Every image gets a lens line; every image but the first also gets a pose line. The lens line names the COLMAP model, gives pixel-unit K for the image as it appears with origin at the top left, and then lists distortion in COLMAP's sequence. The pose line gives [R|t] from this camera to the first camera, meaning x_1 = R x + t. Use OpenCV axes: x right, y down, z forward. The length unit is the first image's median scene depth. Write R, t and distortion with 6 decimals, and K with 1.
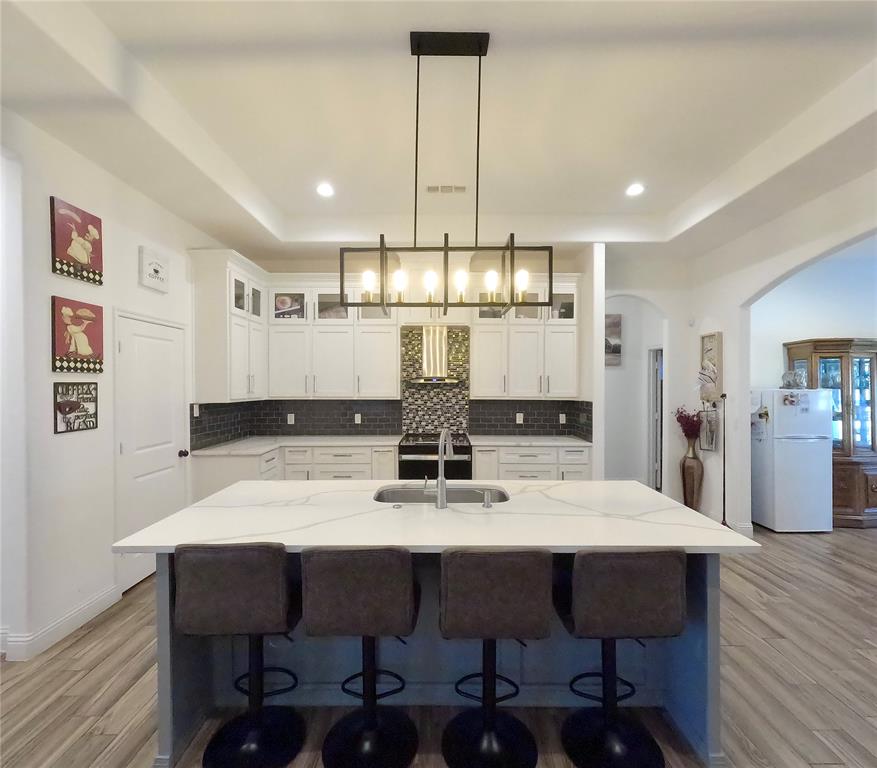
lens RADIAL K [[421.3, 0, 439.0], [0, 421.3, 384.0], [0, 0, 1]] dist [0.000808, 0.001665]
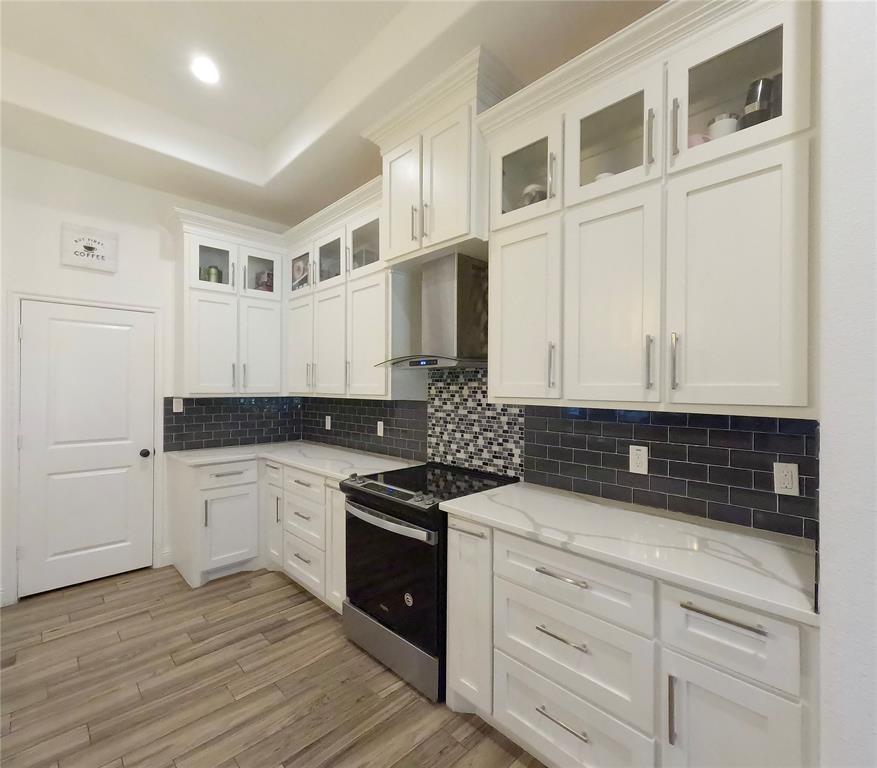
lens RADIAL K [[421.3, 0, 439.3], [0, 421.3, 385.1], [0, 0, 1]] dist [0.000808, 0.001665]
pose [[0.697293, -0.001227, -0.716785, 0.376181], [-0.004969, 0.999966, -0.006545, 0.021025], [0.716769, 0.008126, 0.697263, 0.684307]]
